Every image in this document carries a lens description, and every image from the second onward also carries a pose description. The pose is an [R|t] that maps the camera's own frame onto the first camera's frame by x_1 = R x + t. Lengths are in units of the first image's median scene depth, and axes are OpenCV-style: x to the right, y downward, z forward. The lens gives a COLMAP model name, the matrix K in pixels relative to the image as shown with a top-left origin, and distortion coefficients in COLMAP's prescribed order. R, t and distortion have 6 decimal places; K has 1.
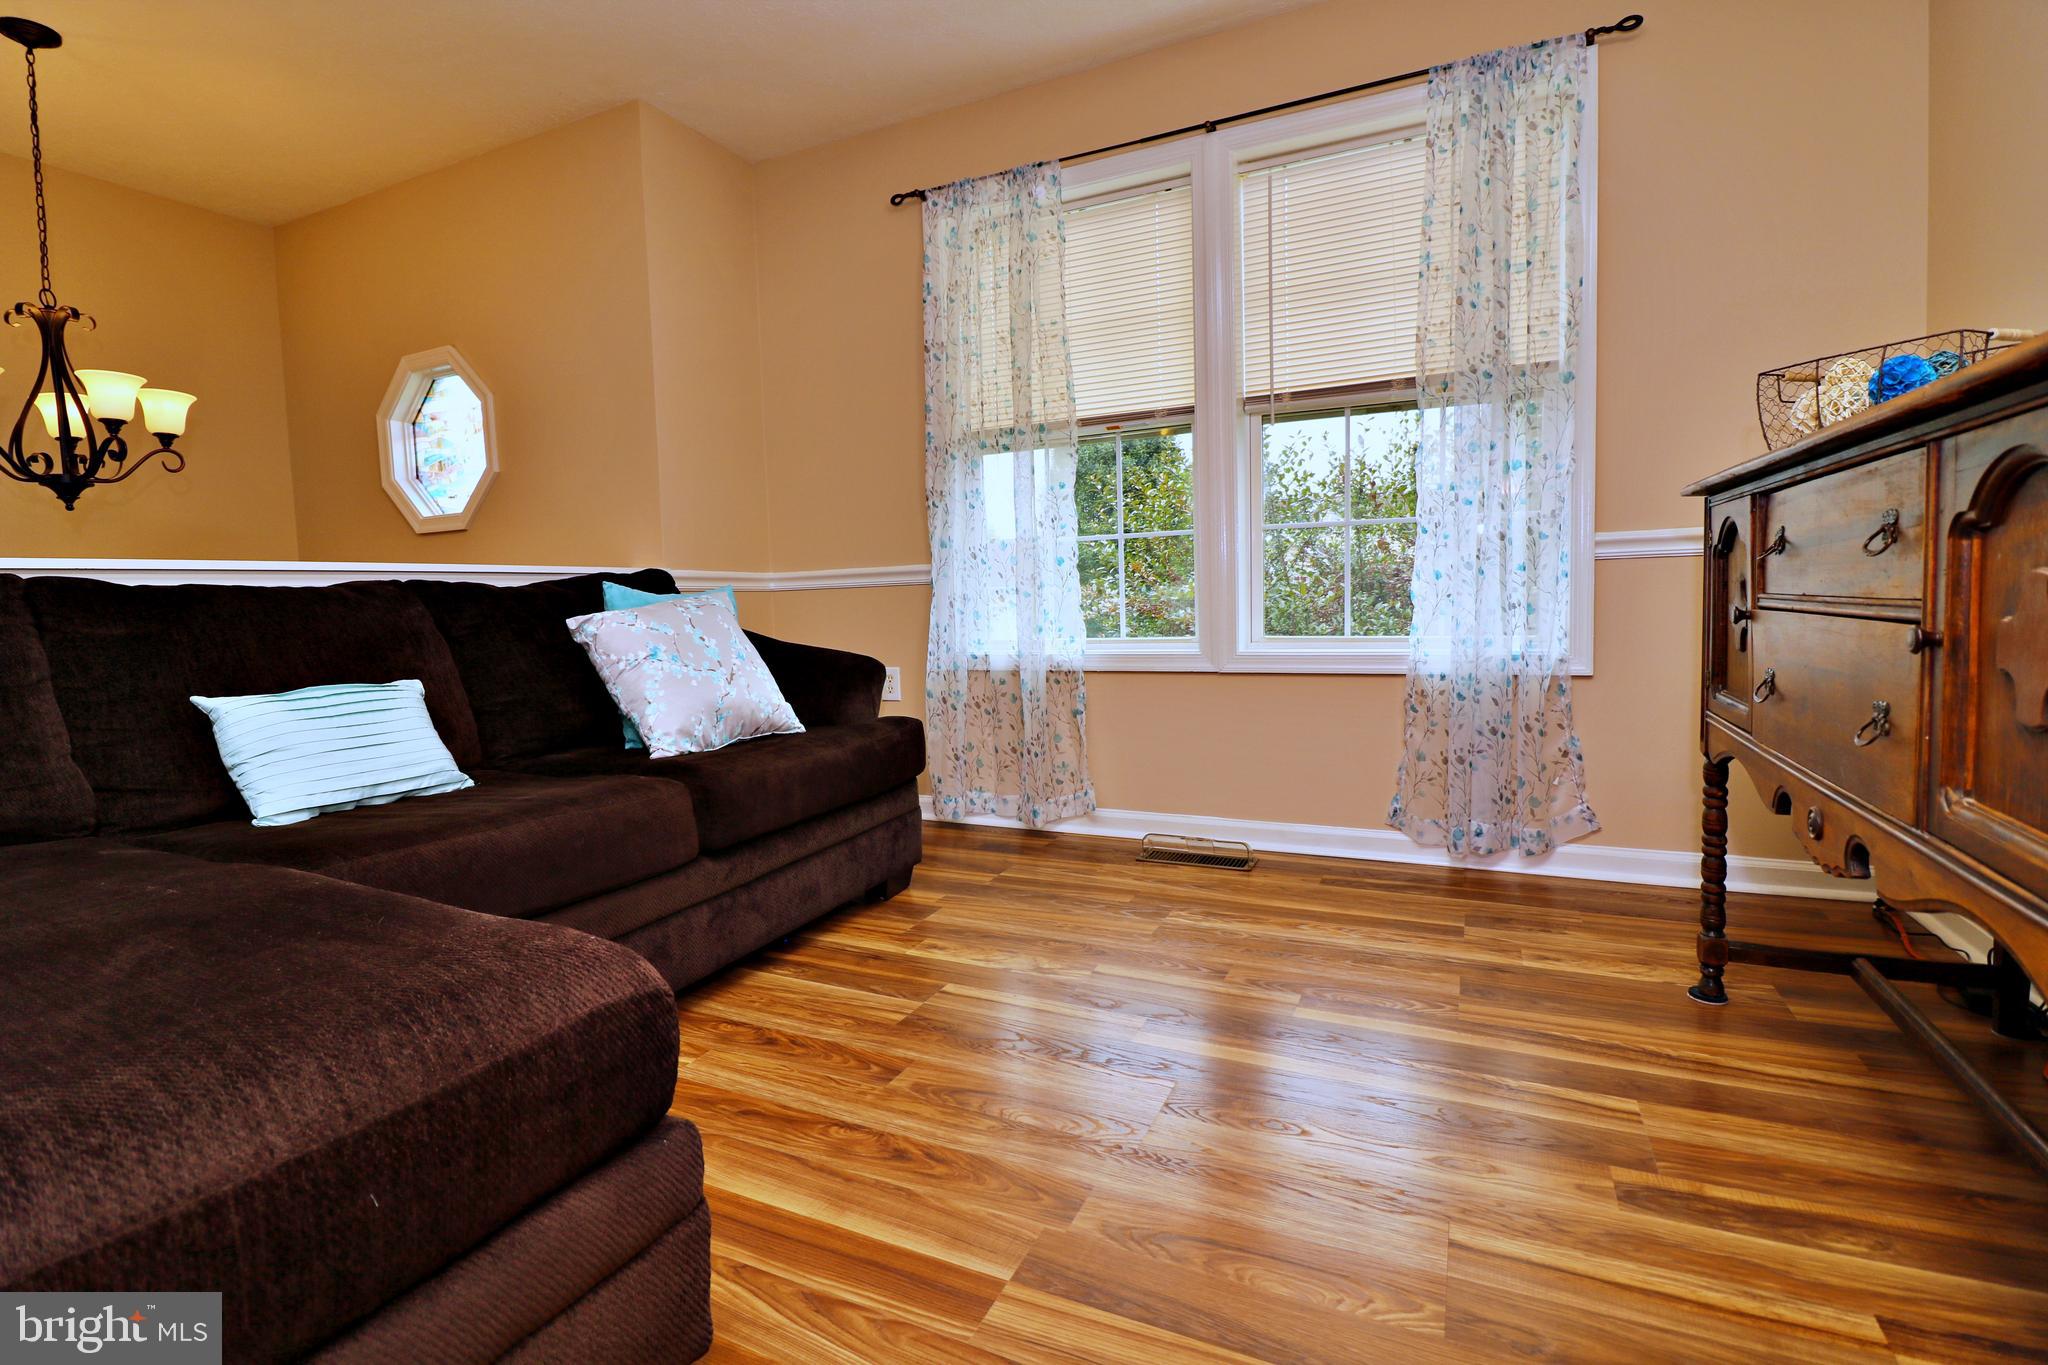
lens RADIAL K [[935.4, 0, 1014.6], [0, 935.4, 673.0], [0, 0, 1]] dist [-0.007261, -0.009832]
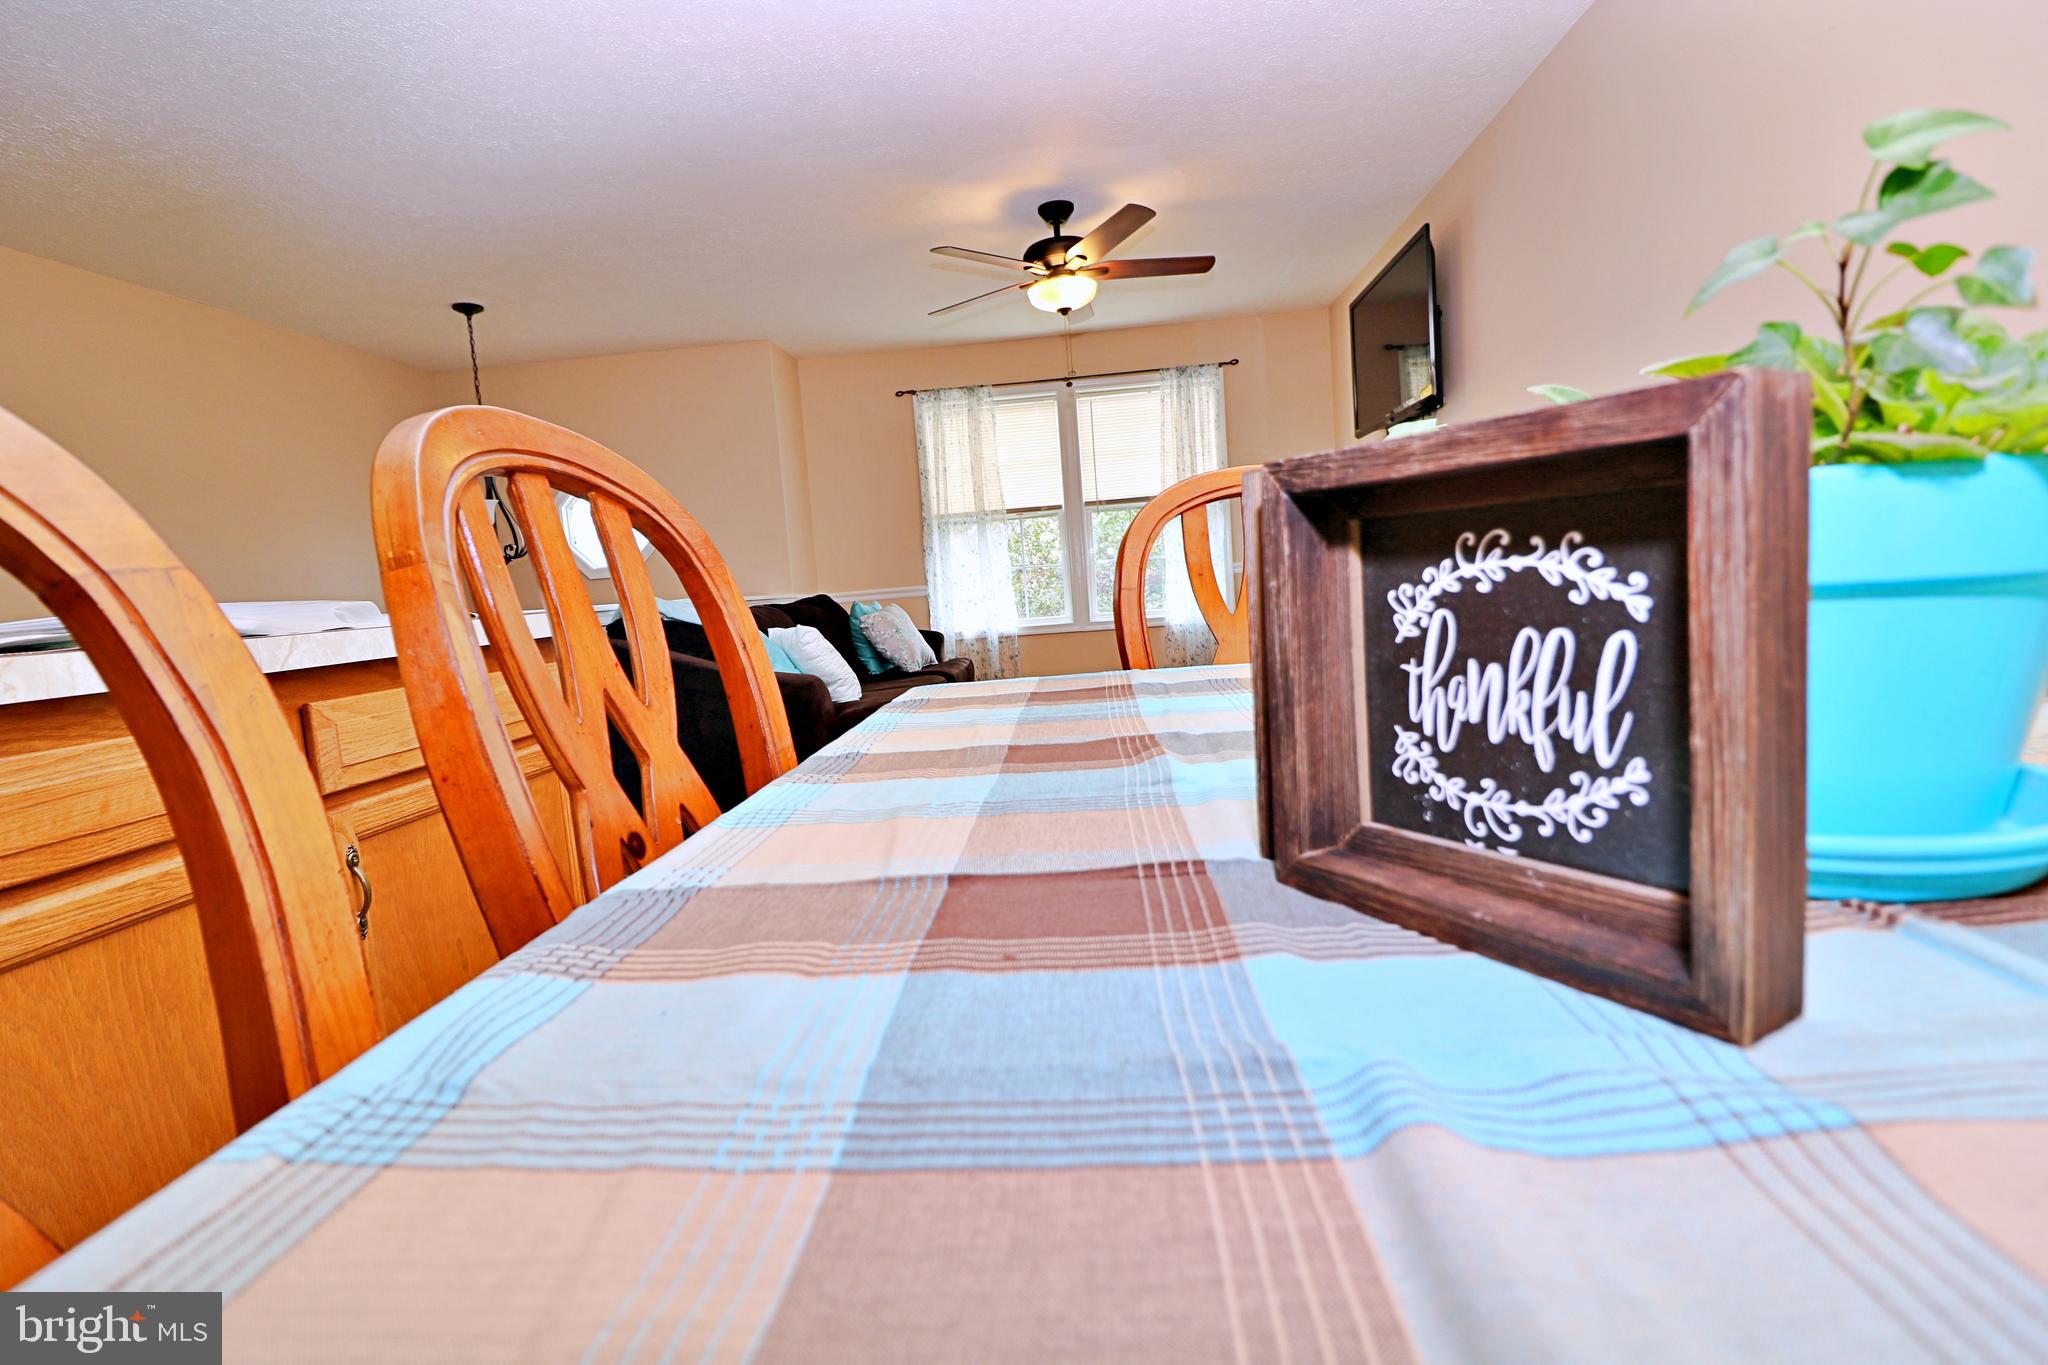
lens RADIAL K [[935.4, 0, 1028.7], [0, 935.4, 689.4], [0, 0, 1]] dist [-0.007261, -0.009832]
pose [[0.928731, -0.080706, 0.361864, -0.650421], [0.075066, 0.996738, 0.029643, 0.055125], [-0.363076, -0.000366, 0.931759, -0.900688]]
